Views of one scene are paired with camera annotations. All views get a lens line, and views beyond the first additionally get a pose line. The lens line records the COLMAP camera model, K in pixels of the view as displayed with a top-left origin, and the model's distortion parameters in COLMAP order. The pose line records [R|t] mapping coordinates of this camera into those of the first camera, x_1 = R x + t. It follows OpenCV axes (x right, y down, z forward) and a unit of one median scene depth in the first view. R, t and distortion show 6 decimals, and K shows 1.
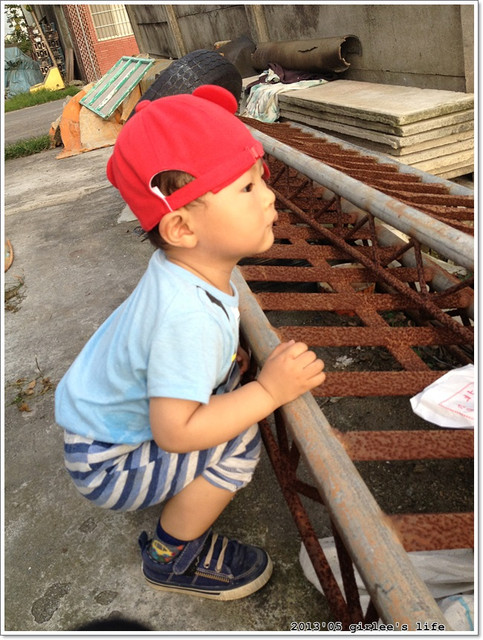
lens RADIAL K [[592.4, 0, 238.7], [0, 592.4, 315.1], [0, 0, 1]] dist [0.120657, -0.254781]
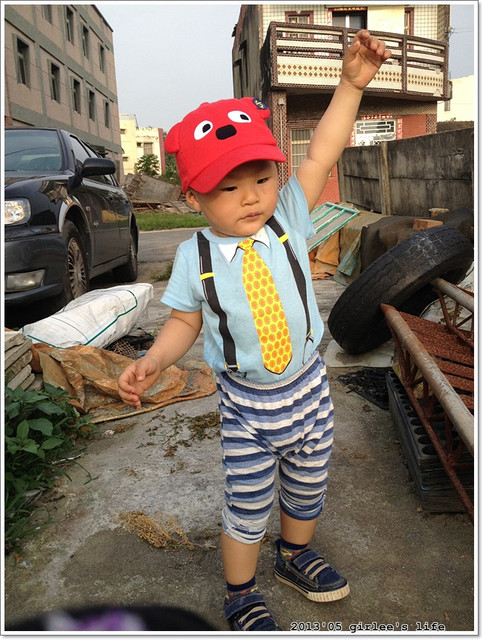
lens RADIAL K [[592.4, 0, 238.7], [0, 592.4, 315.1], [0, 0, 1]] dist [0.120657, -0.254781]
pose [[0.951767, 0.197642, -0.234686, -0.111010], [-0.241136, 0.954795, -0.173838, -0.026443], [0.189719, 0.222045, 0.956401, -0.018641]]
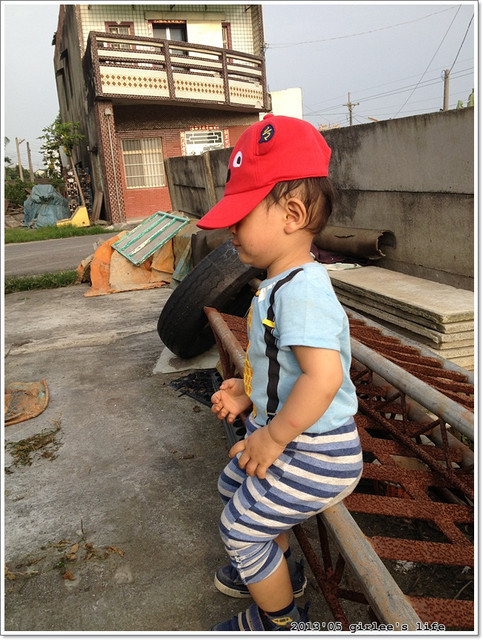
lens RADIAL K [[592.4, 0, 238.7], [0, 592.4, 315.1], [0, 0, 1]] dist [0.120657, -0.254781]
pose [[0.993236, 0.115856, 0.007779, -0.073795], [-0.110859, 0.966057, -0.233332, -0.028413], [-0.034548, 0.230891, 0.972366, -0.021799]]
